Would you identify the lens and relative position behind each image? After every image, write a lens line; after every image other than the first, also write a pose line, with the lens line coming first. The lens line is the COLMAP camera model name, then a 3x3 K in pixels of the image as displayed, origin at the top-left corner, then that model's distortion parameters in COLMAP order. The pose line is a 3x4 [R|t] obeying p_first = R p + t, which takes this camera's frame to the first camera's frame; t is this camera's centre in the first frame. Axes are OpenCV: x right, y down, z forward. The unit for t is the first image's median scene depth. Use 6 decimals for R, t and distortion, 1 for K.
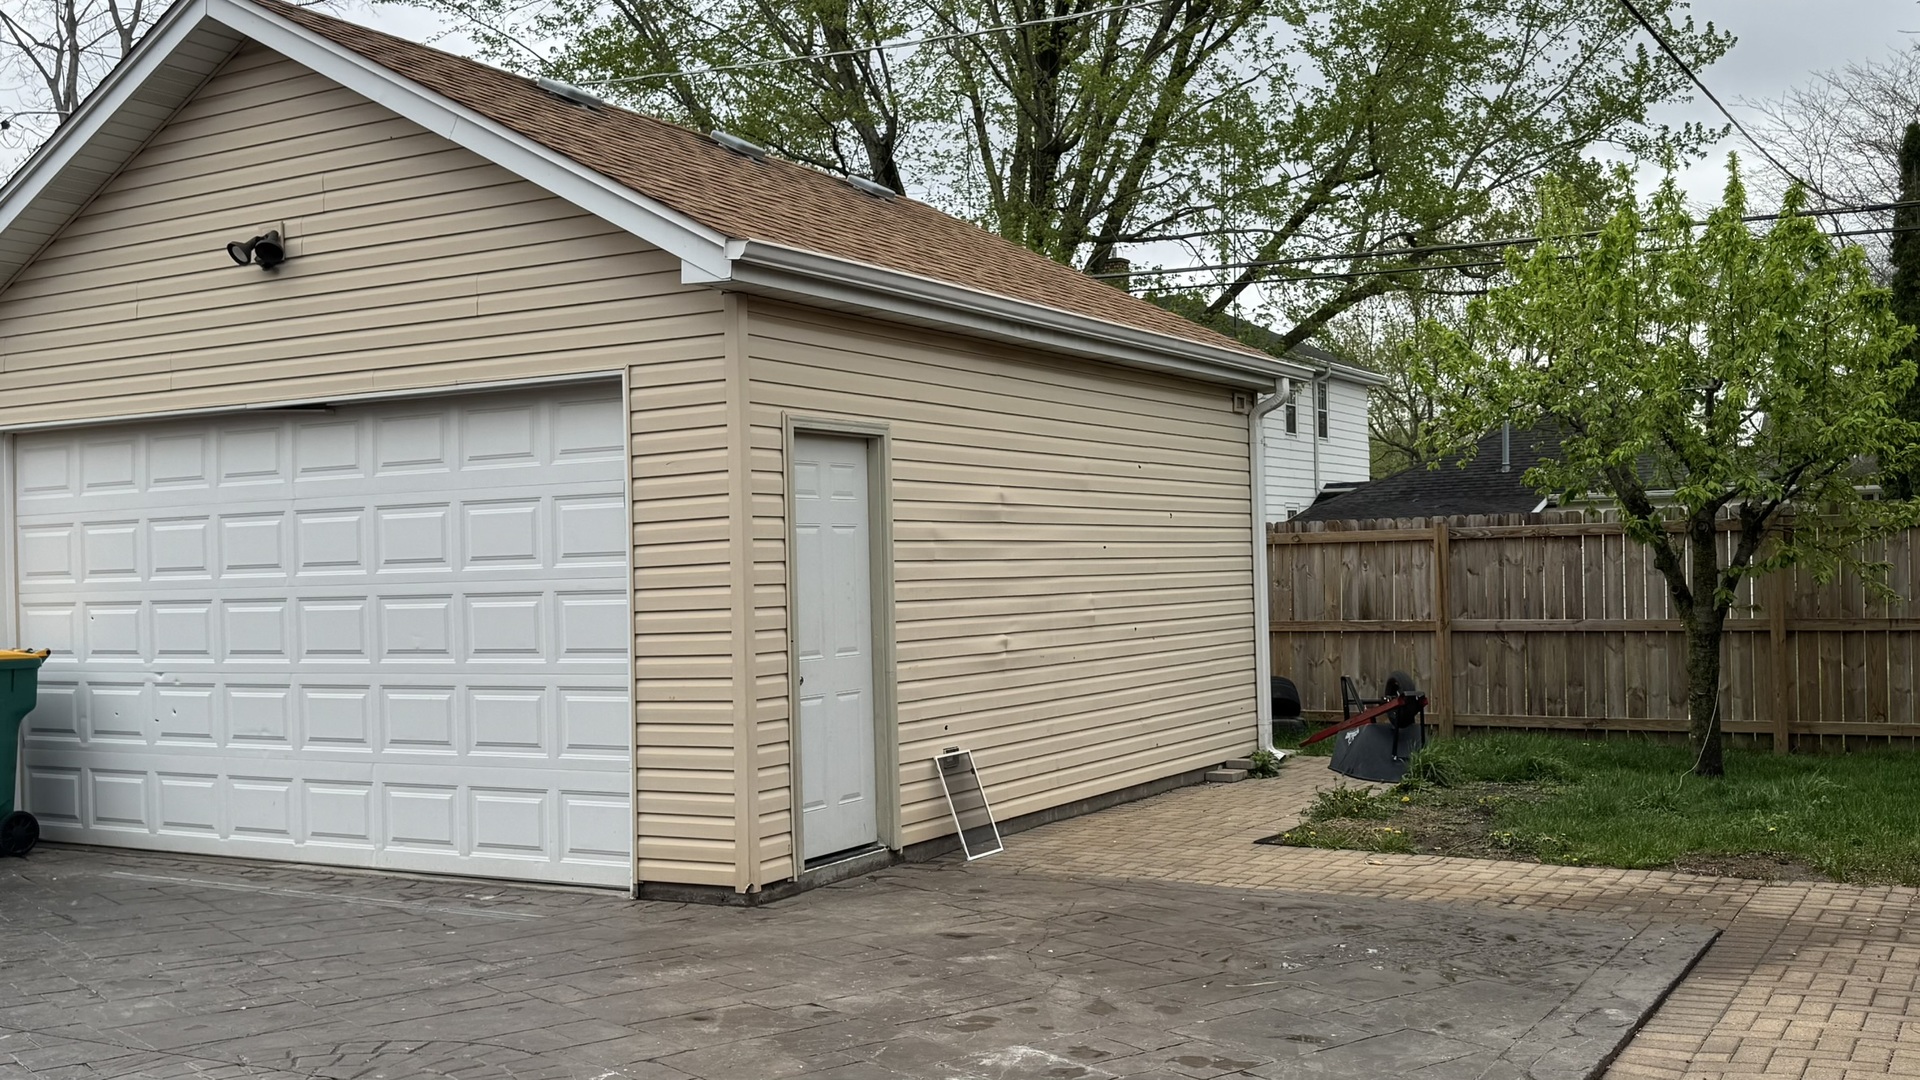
lens RADIAL K [[1940.8, 0, 960.2], [0, 1940.8, 565.3], [0, 0, 1]] dist [0.124462, -0.639169]
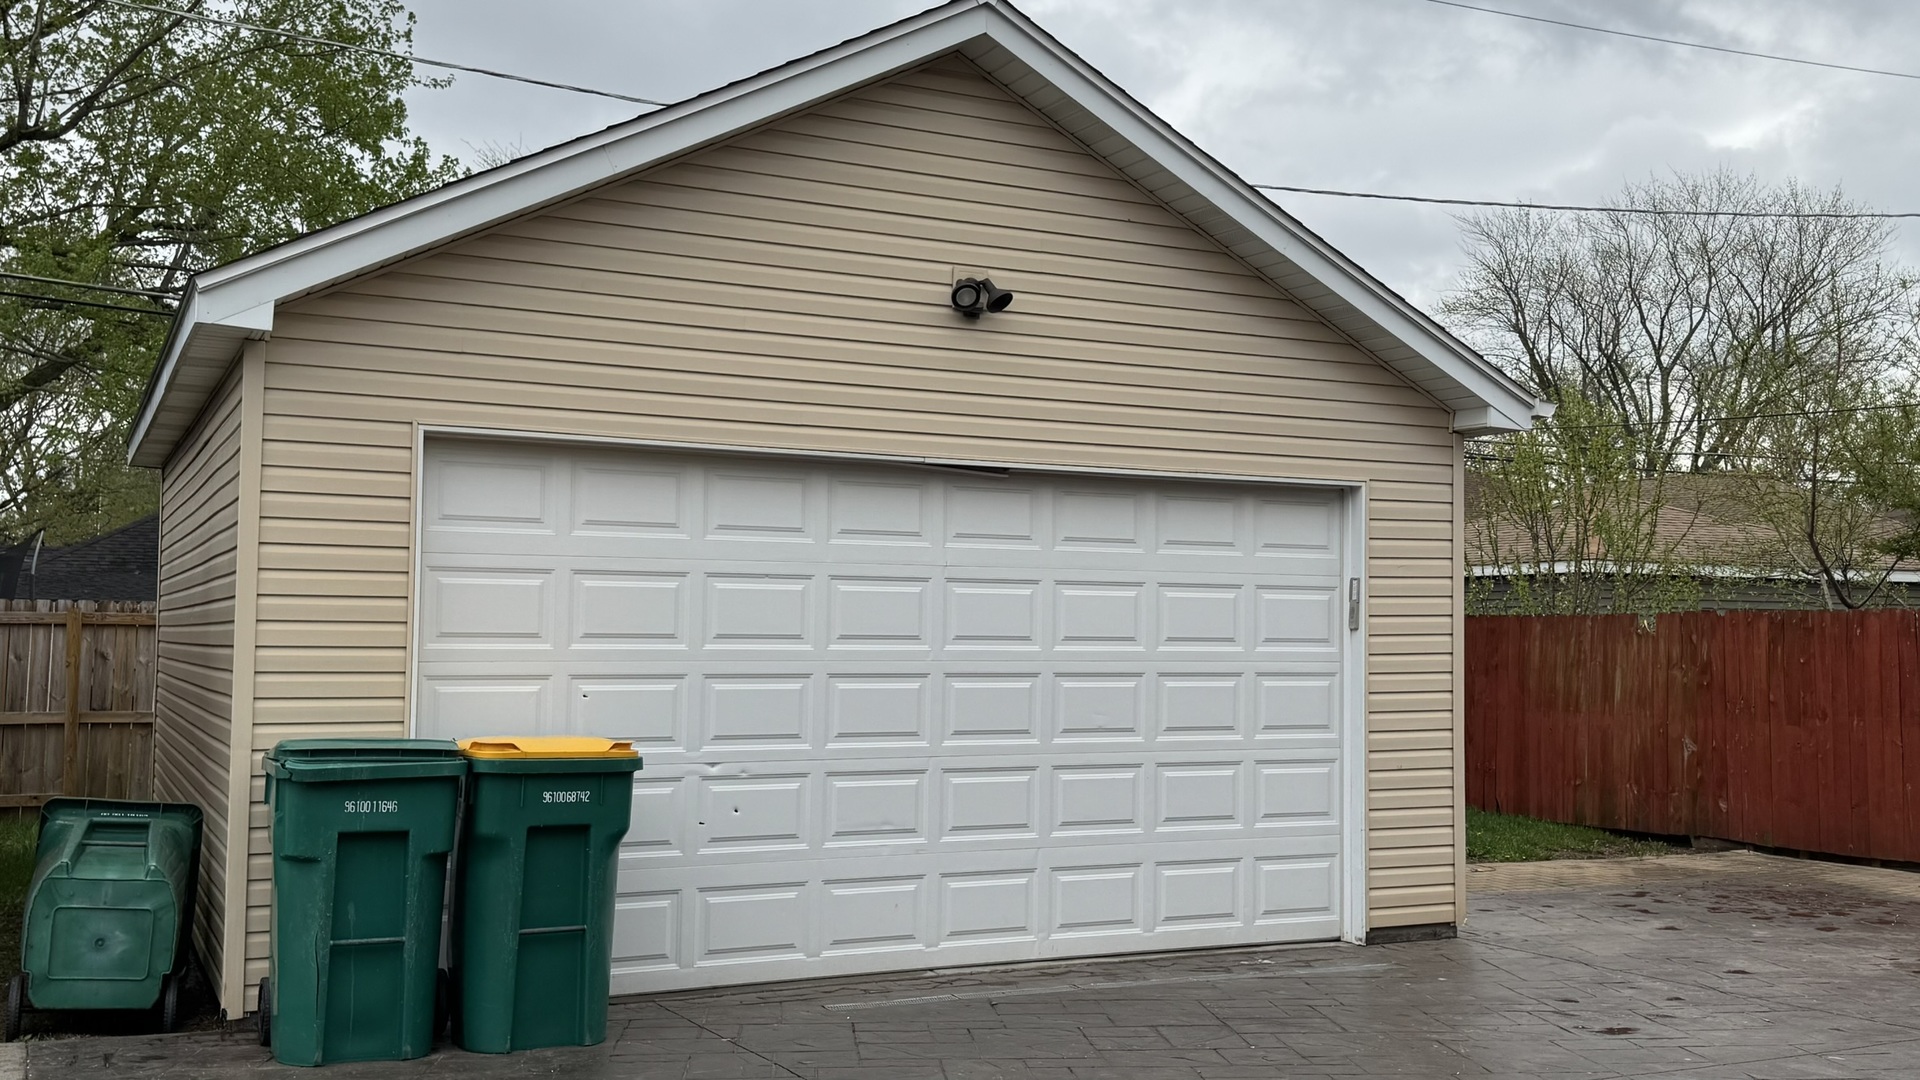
lens RADIAL K [[1817.9, 0, 962.5], [0, 1817.9, 551.3], [0, 0, 1]] dist [0.133672, -0.600095]
pose [[0.566891, 0.072859, 0.820564, -1.034891], [-0.019975, 0.997004, -0.074726, 0.022891], [-0.823550, 0.025971, 0.566648, 0.504353]]
